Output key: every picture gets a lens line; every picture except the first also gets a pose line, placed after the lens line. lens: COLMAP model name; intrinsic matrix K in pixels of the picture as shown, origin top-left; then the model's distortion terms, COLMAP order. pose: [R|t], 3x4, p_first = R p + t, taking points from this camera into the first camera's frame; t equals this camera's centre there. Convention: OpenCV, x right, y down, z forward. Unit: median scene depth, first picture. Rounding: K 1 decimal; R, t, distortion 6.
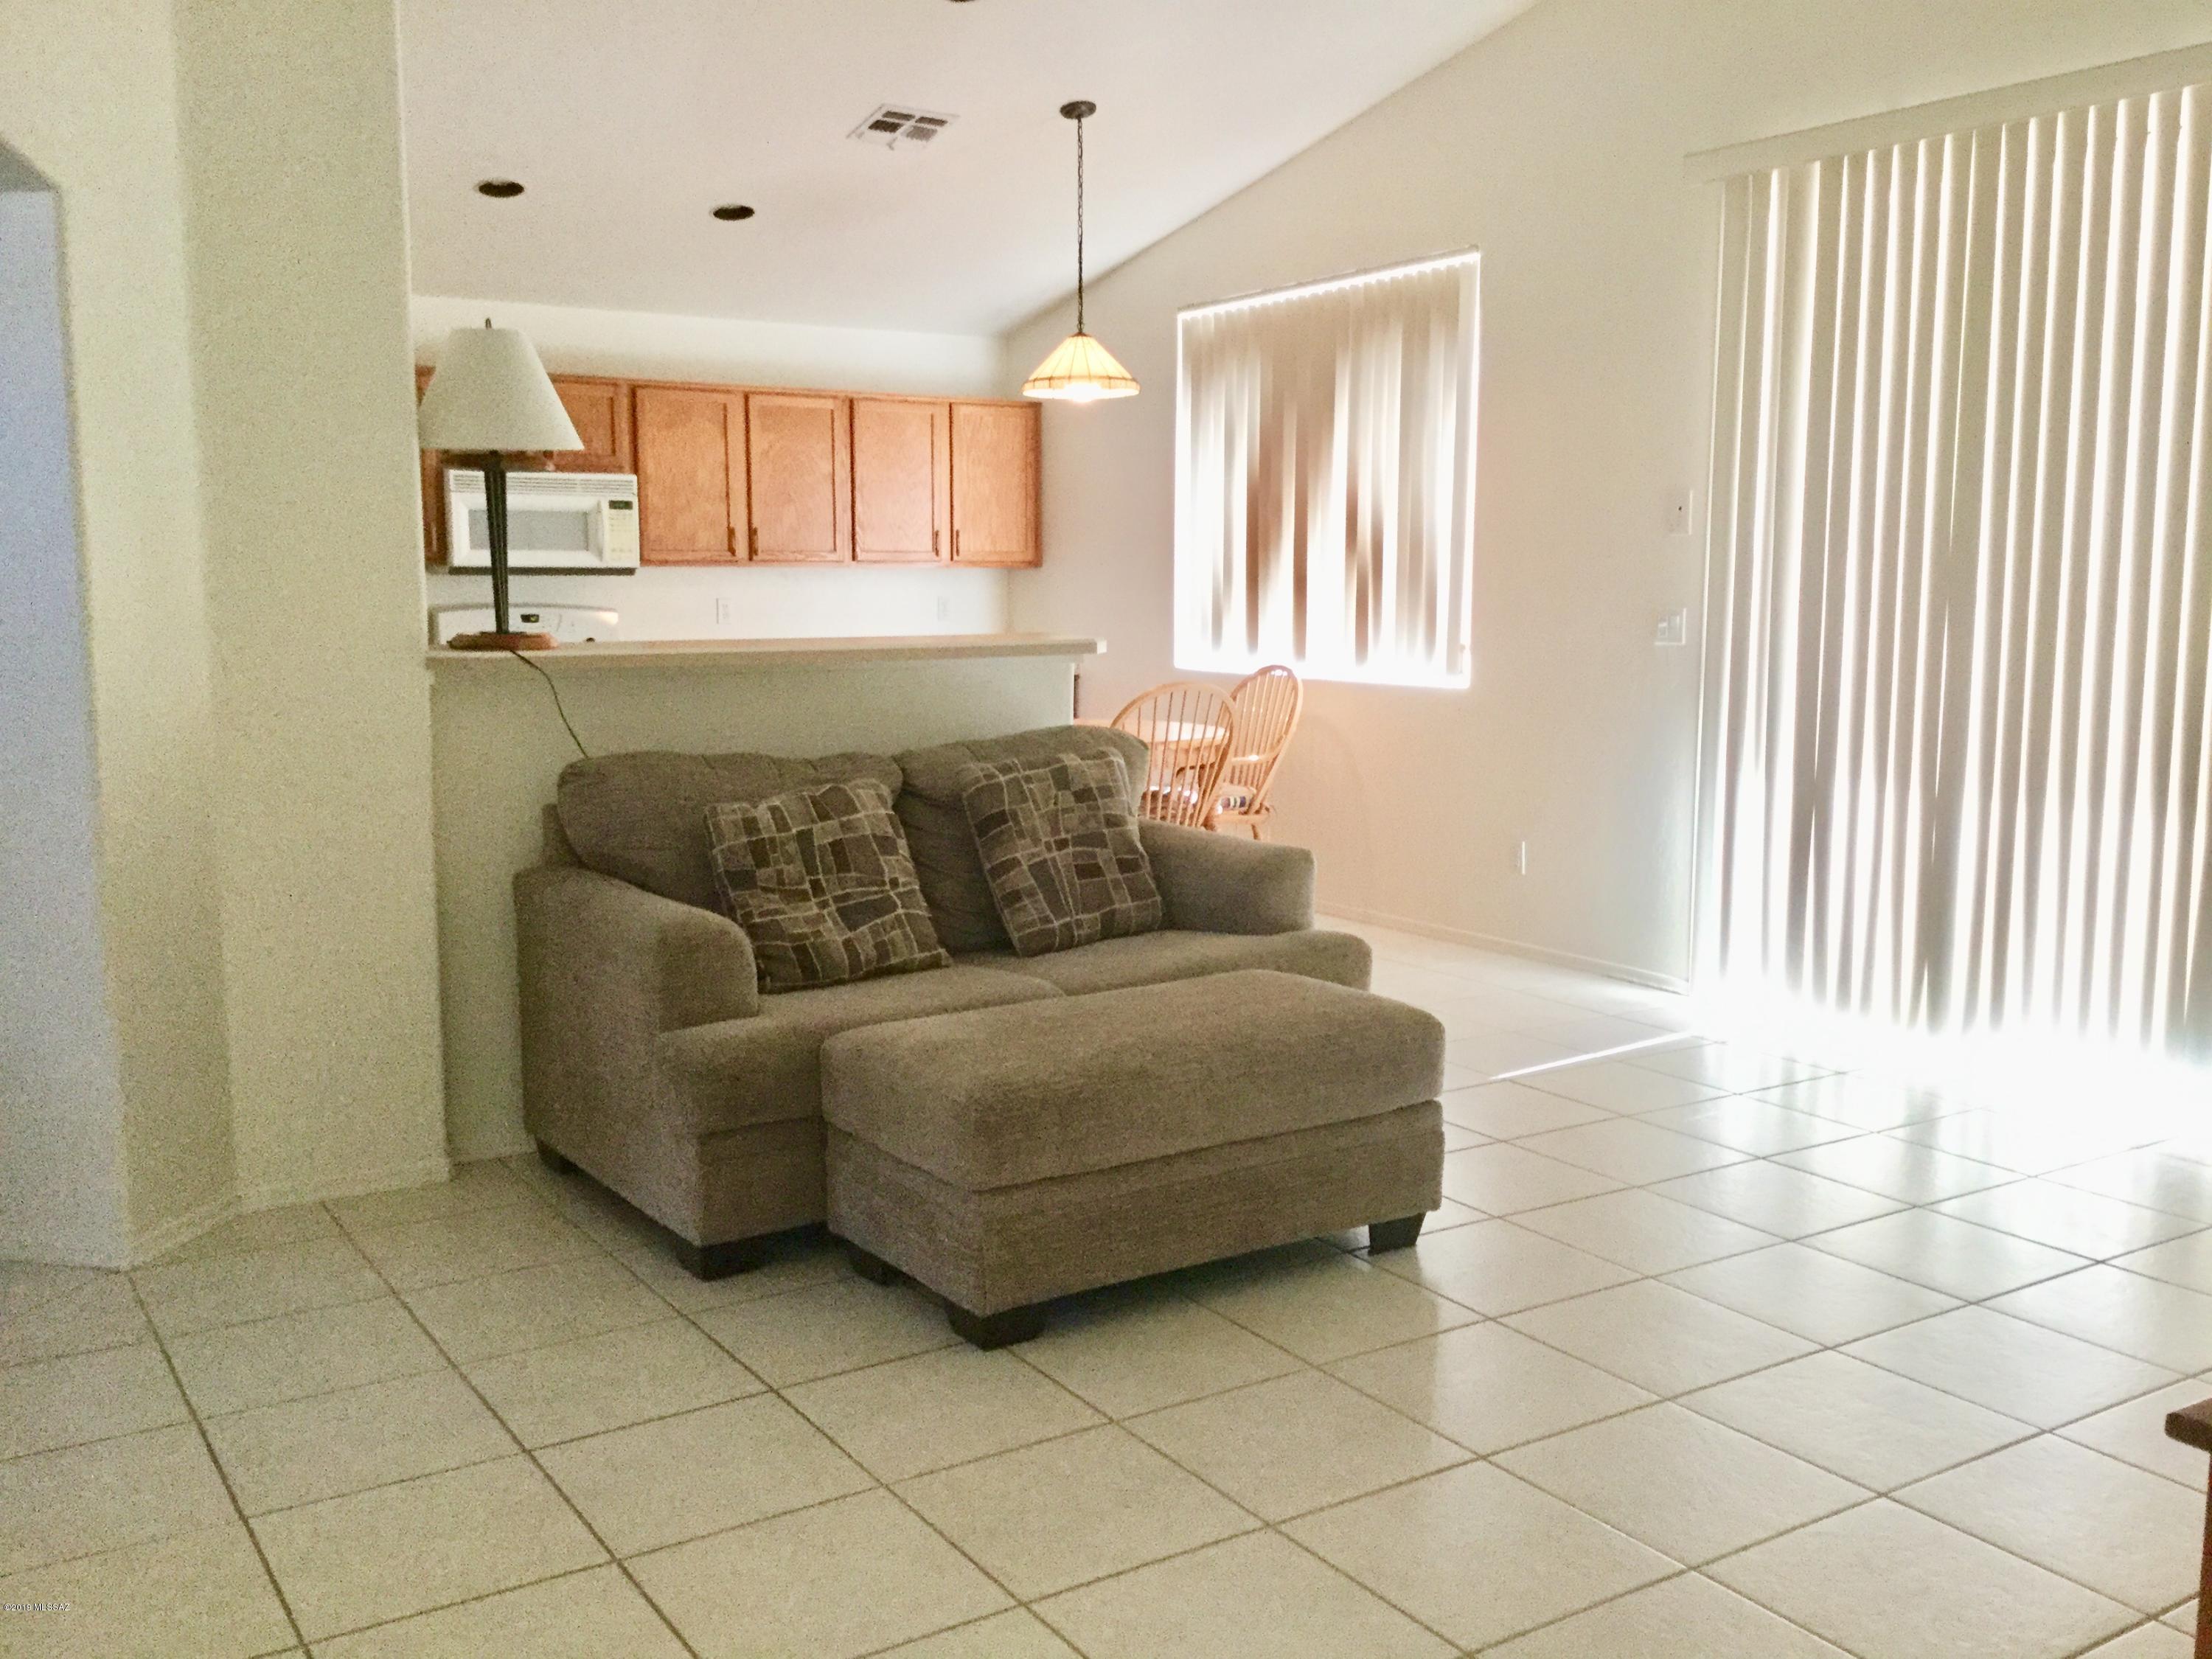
lens RADIAL K [[1987.4, 0, 1106.0], [0, 1987.4, 829.5], [0, 0, 1]] dist [0.124084, 0.003801]
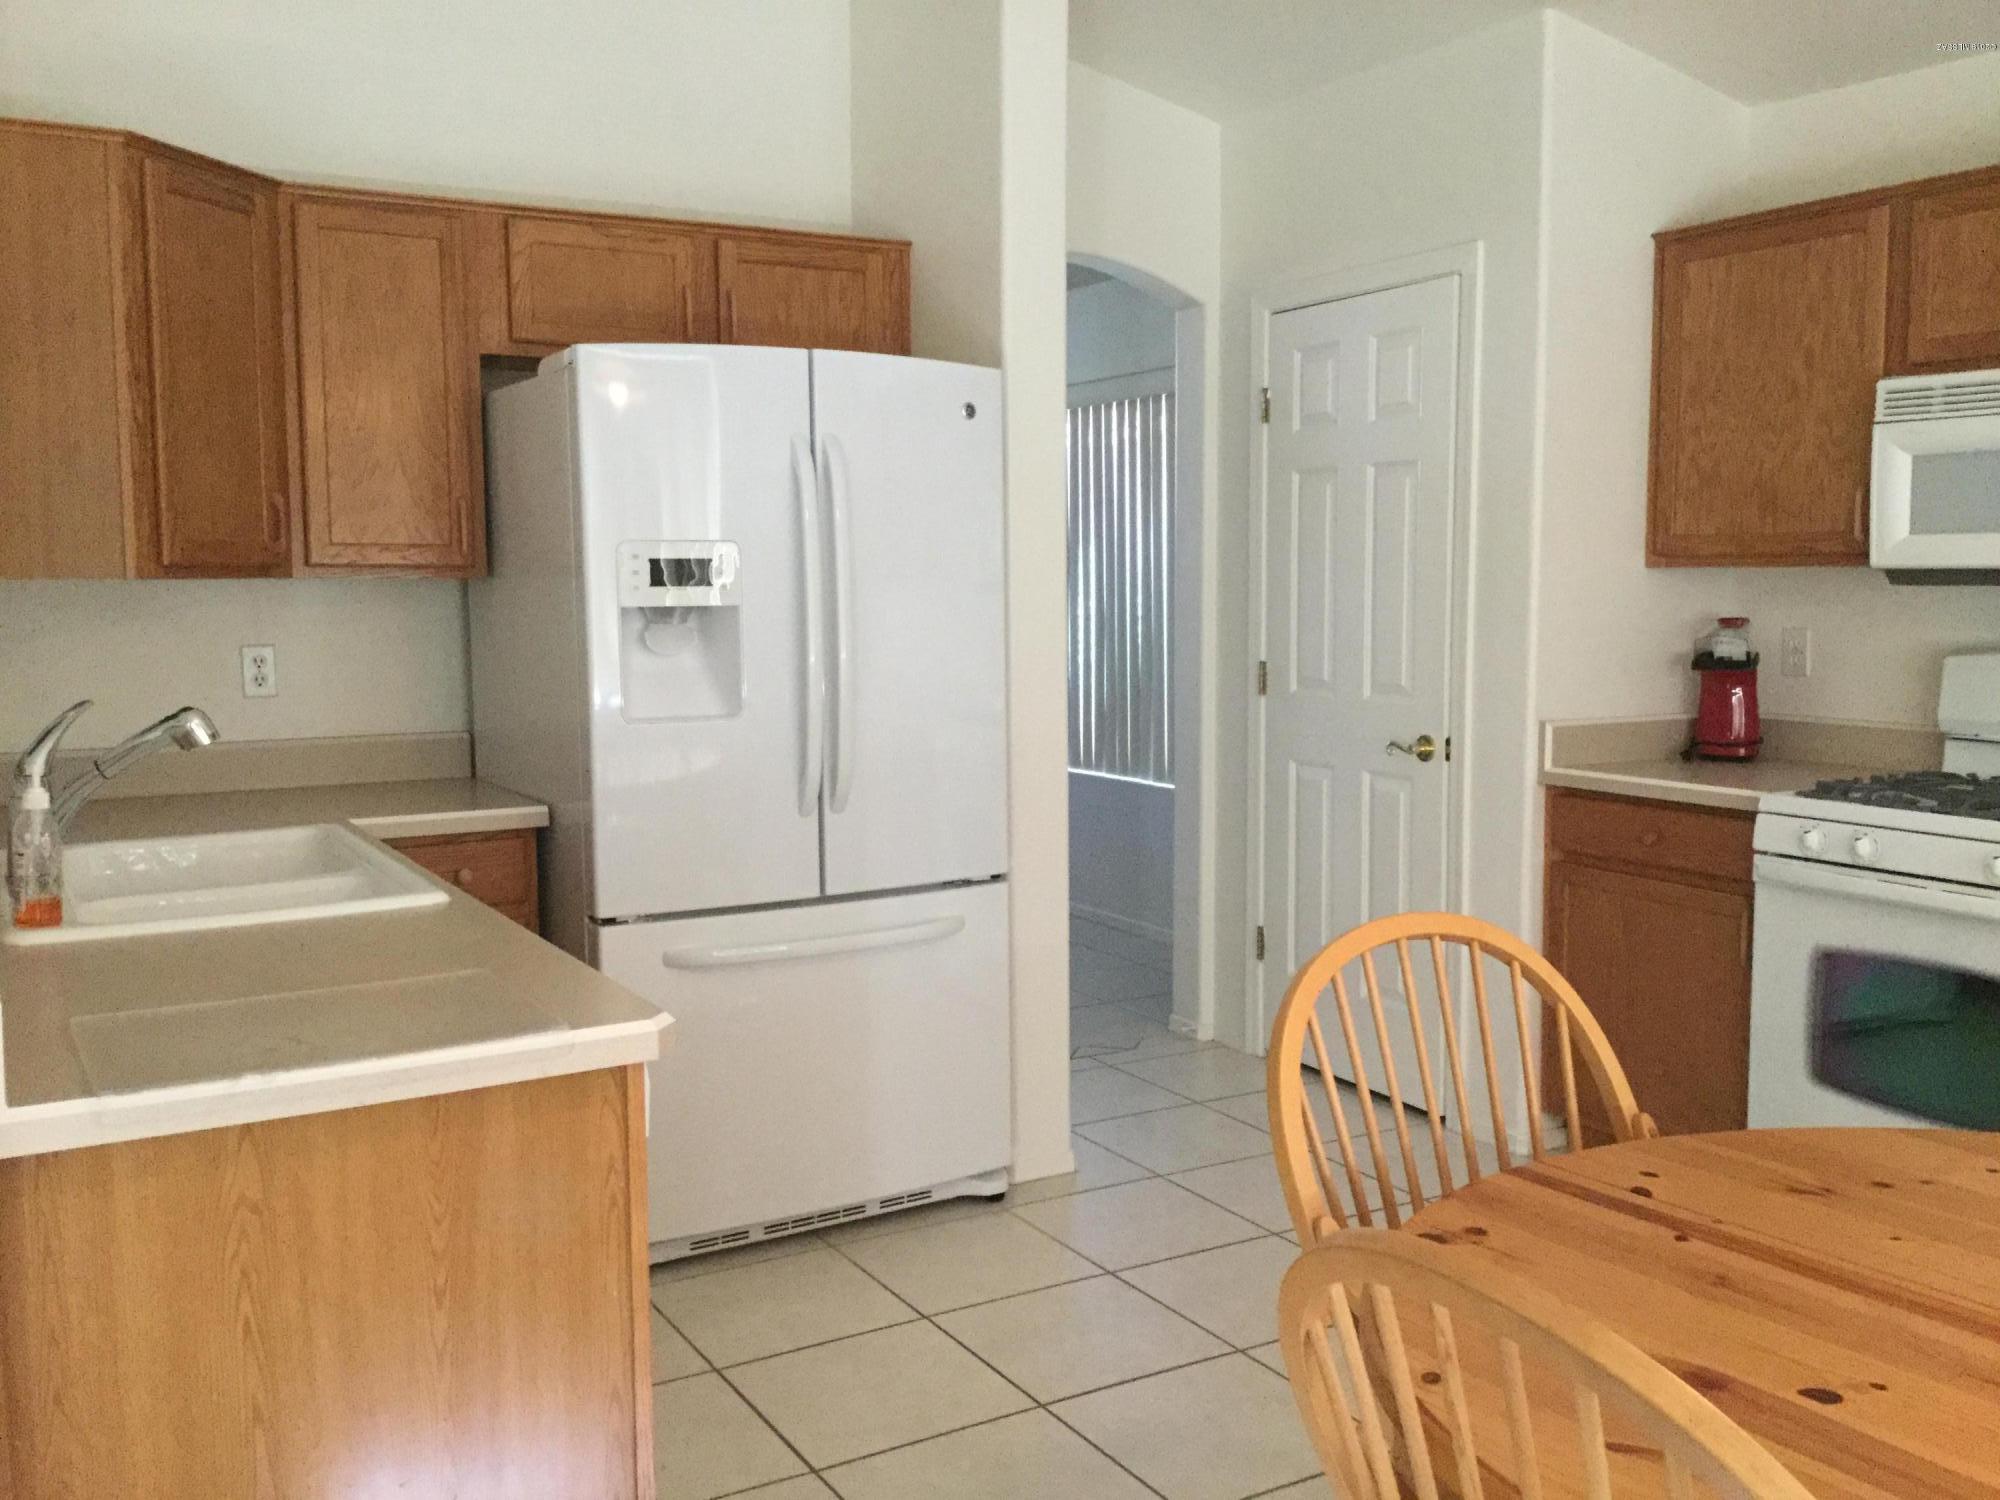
lens RADIAL K [[1801.6, 0, 992.1], [0, 1801.6, 727.0], [0, 0, 1]] dist [0.110097, -0.200275]
pose [[-0.059061, 0.084988, -0.994630, 0.145085], [-0.125906, 0.987778, 0.091878, -0.100526], [0.990282, 0.130657, -0.047639, 0.770160]]
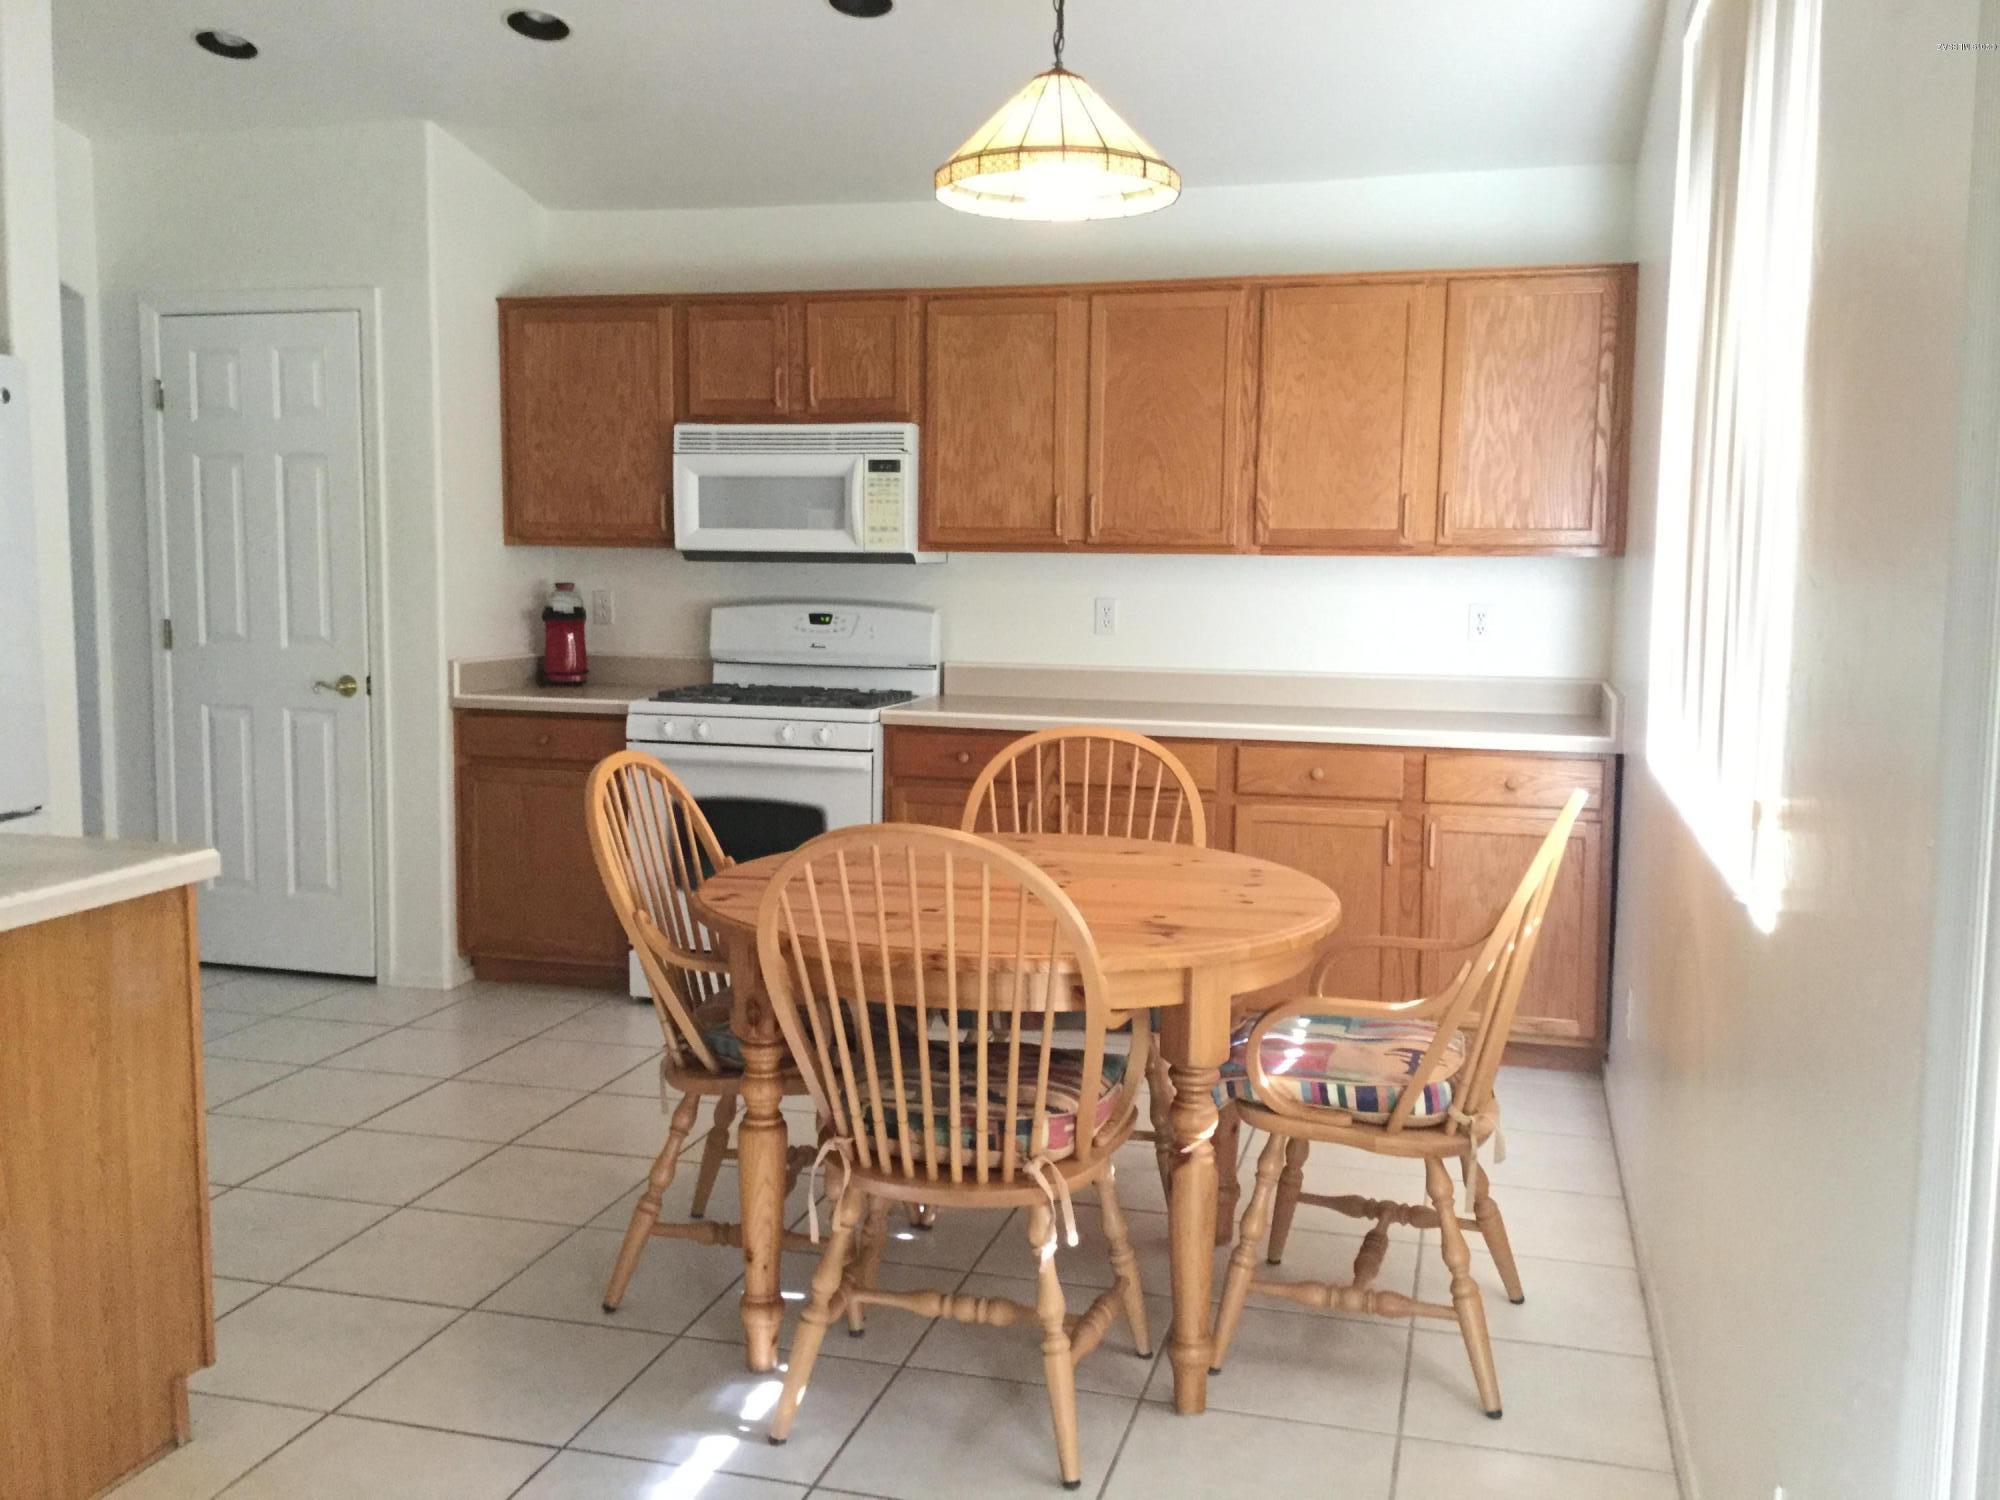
lens RADIAL K [[1801.6, 0, 992.1], [0, 1801.6, 727.0], [0, 0, 1]] dist [0.110097, -0.200275]
pose [[0.657603, 0.081169, -0.748979, 0.269779], [-0.110598, 0.993809, 0.010597, -0.079257], [0.745202, 0.075867, 0.662509, 0.601976]]
